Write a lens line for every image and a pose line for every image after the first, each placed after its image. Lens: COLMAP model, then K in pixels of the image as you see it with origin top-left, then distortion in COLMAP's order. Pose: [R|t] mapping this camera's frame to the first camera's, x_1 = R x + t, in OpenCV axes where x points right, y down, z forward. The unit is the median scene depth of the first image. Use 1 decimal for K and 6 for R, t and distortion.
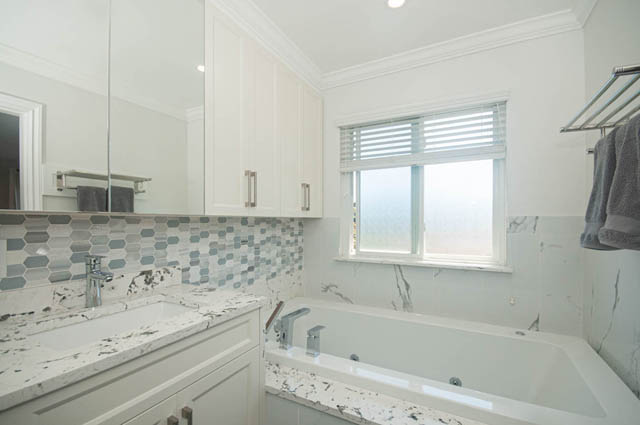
lens RADIAL K [[286.2, 0, 320.6], [0, 286.2, 216.9], [0, 0, 1]] dist [0.001819, 0.000315]
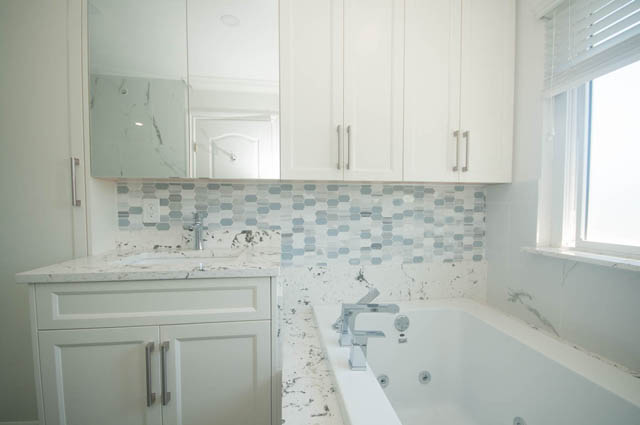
lens RADIAL K [[286.2, 0, 319.8], [0, 286.2, 217.2], [0, 0, 1]] dist [0.001819, 0.000315]
pose [[0.581256, 0.020797, -0.813455, 0.400045], [0.011644, 0.999358, 0.033869, 0.076508], [0.813638, -0.029158, 0.580641, 0.440987]]
